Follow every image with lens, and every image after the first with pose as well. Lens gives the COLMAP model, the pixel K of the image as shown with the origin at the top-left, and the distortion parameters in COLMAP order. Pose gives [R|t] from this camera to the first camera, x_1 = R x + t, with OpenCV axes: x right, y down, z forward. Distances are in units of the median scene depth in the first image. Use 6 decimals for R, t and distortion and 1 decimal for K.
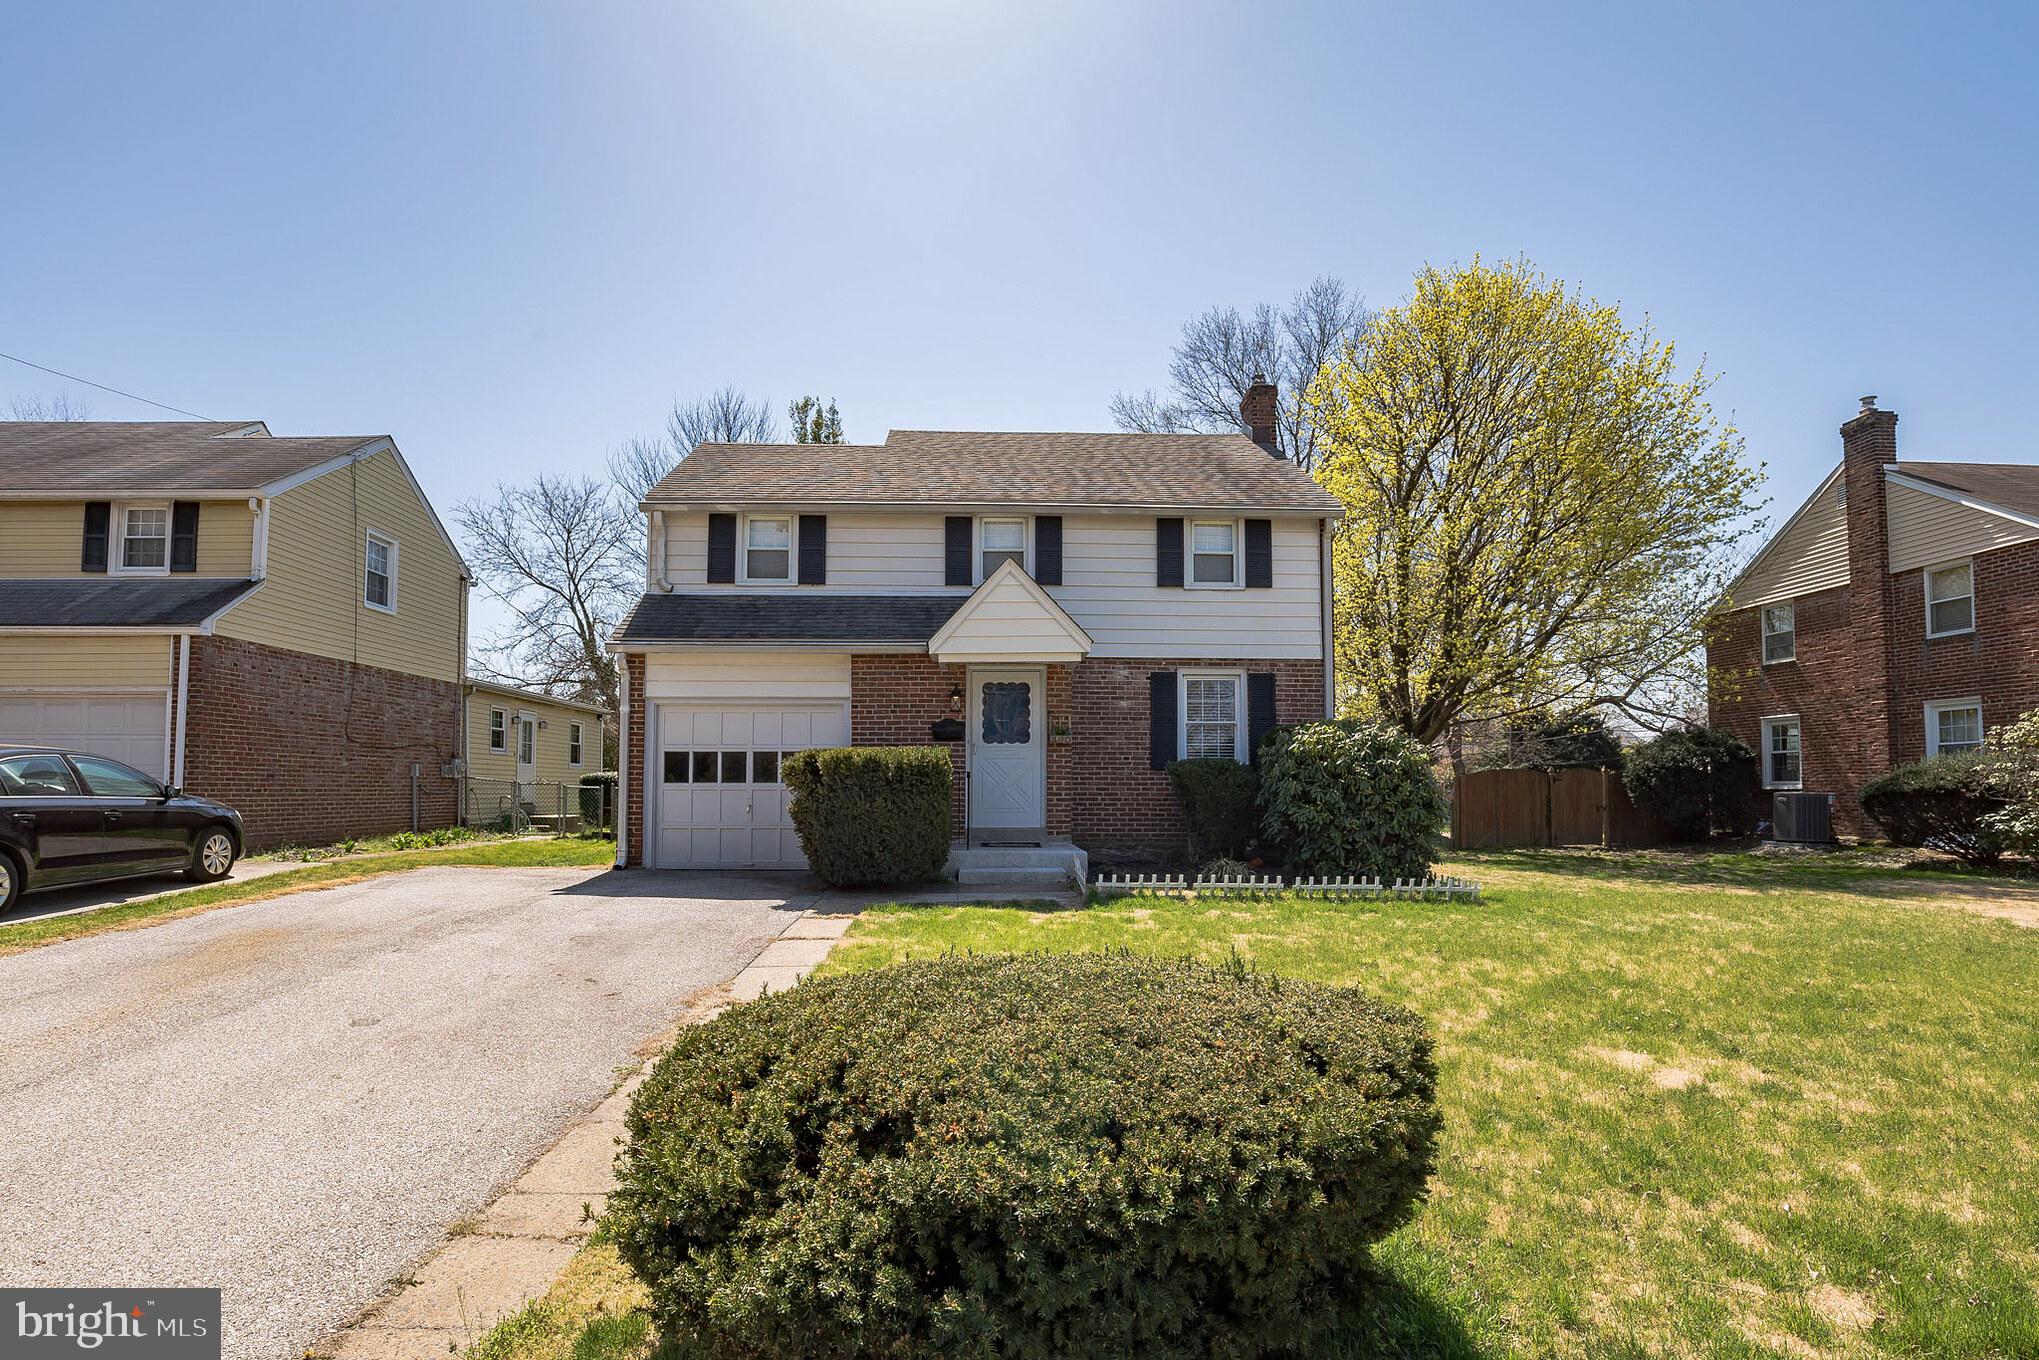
lens RADIAL K [[963.3, 0, 1018.4], [0, 963.3, 768.6], [0, 0, 1]] dist [-0.020390, 0.000319]
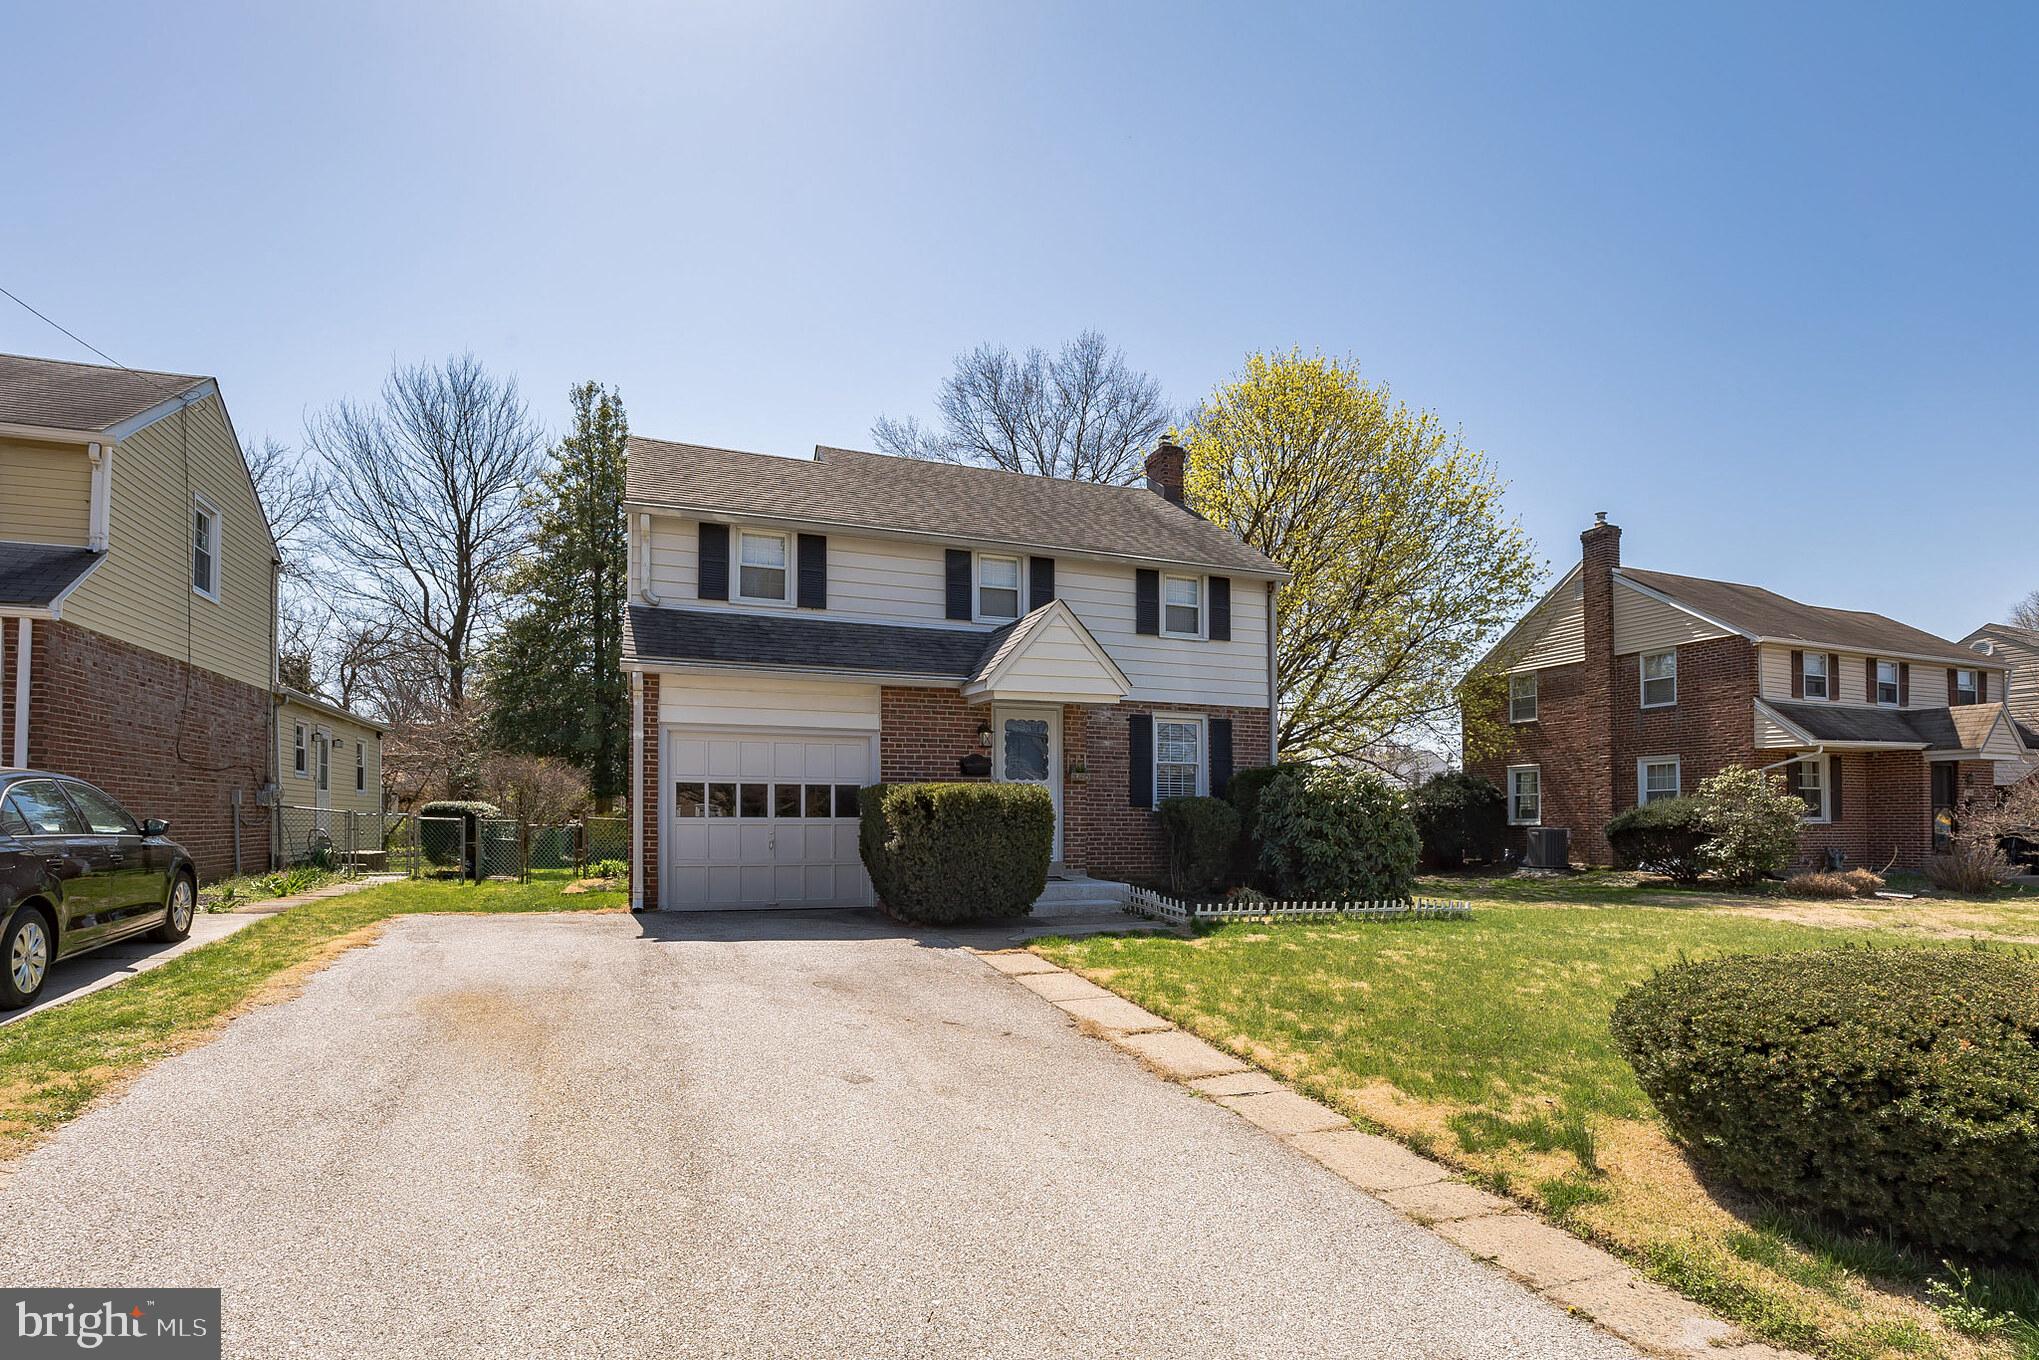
lens RADIAL K [[979.7, 0, 1018.6], [0, 979.7, 823.2], [0, 0, 1]] dist [-0.013443, -0.000428]
pose [[0.948560, 0.003011, 0.316582, -0.319422], [-0.010624, 0.999694, 0.022322, -0.002658], [-0.316418, -0.024537, 0.948303, 0.012210]]
